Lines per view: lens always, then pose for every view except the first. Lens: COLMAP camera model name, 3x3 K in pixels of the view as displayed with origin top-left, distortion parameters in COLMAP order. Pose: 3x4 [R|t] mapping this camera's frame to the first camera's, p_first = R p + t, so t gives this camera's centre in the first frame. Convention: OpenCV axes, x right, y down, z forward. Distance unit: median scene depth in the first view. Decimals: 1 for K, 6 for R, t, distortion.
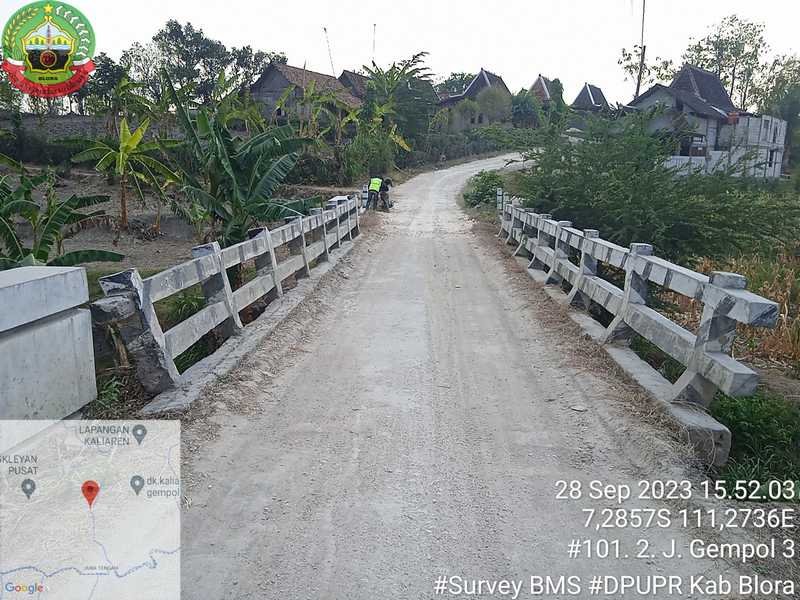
lens RADIAL K [[660.4, 0, 400.8], [0, 660.4, 304.7], [0, 0, 1]] dist [0.059580, -0.065370]
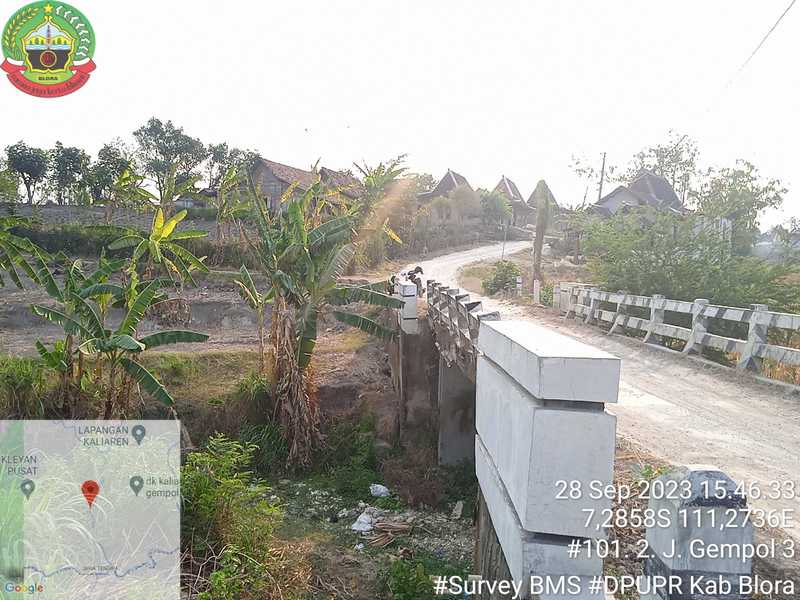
lens RADIAL K [[660.4, 0, 400.8], [0, 660.4, 304.7], [0, 0, 1]] dist [0.059580, -0.065370]
pose [[0.996408, 0.003477, 0.084612, -0.091580], [0.008053, 0.990739, -0.135543, 0.008872], [-0.084300, 0.135738, 0.987152, -0.024667]]
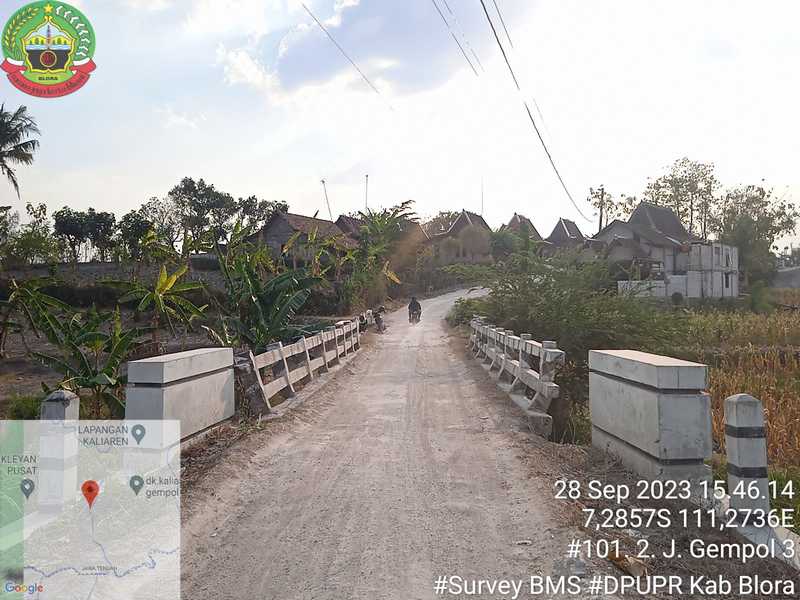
lens RADIAL K [[660.4, 0, 400.8], [0, 660.4, 304.7], [0, 0, 1]] dist [0.059580, -0.065370]
pose [[0.999444, -0.032068, 0.009118, 0.003252], [0.033226, 0.980583, -0.193269, 0.025777], [-0.002744, 0.193465, 0.981103, -0.117568]]
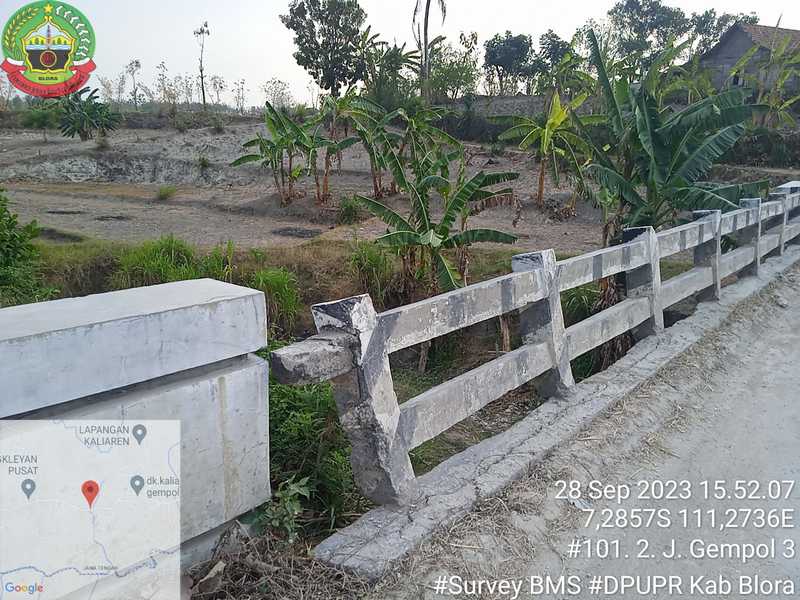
lens RADIAL K [[660.7, 0, 401.3], [0, 660.7, 305.1], [0, 0, 1]] dist [0.027274, -0.007531]
pose [[0.811258, 0.143921, -0.566699, -0.004079], [-0.126102, 0.989490, 0.070772, -0.011680], [0.570928, 0.014048, 0.820880, 0.066799]]
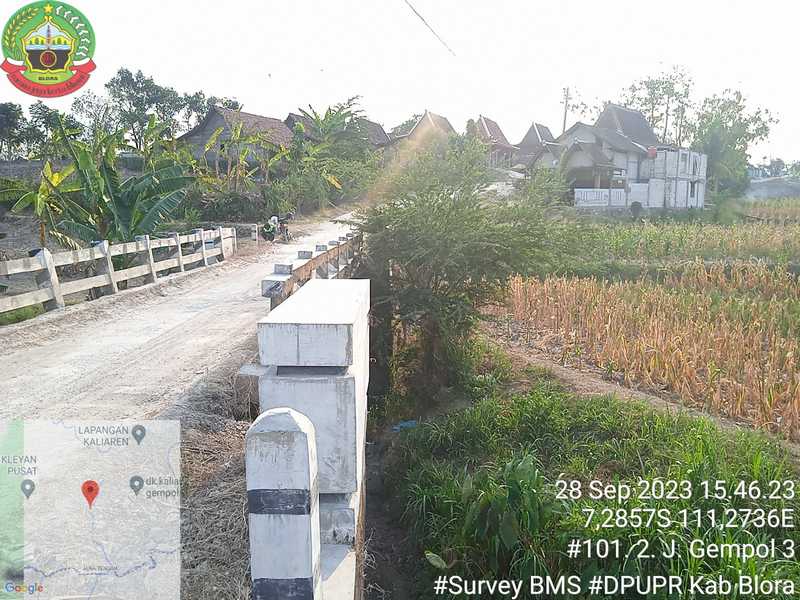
lens RADIAL K [[660.4, 0, 400.8], [0, 660.4, 304.7], [0, 0, 1]] dist [0.059580, -0.065370]
pose [[0.999086, -0.025096, 0.034607, 0.081020], [0.026996, 0.998089, -0.055576, 0.014098], [-0.033146, 0.056459, 0.997855, -0.041543]]
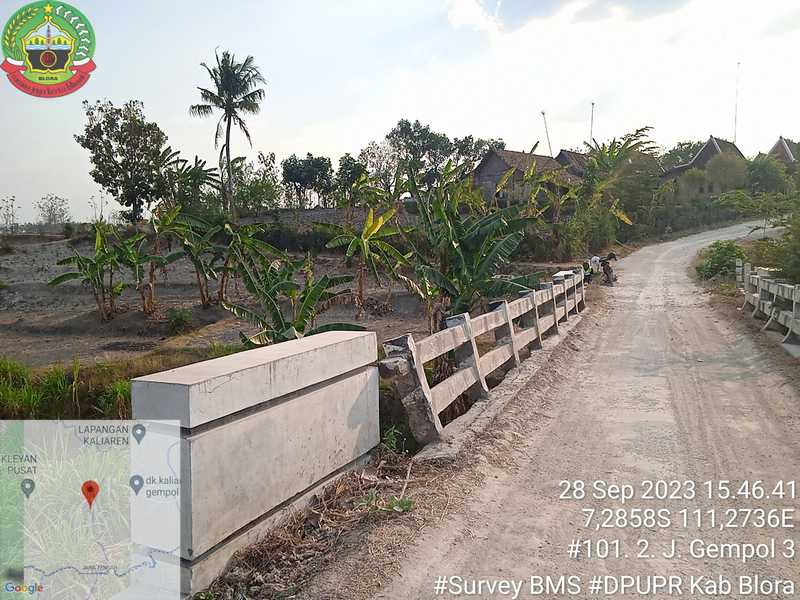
lens RADIAL K [[660.4, 0, 400.8], [0, 660.4, 304.7], [0, 0, 1]] dist [0.059580, -0.065370]
pose [[0.950141, -0.006180, -0.311759, -0.006505], [-0.029666, 0.993477, -0.110107, 0.002897], [0.310405, 0.113866, 0.943760, -0.014023]]
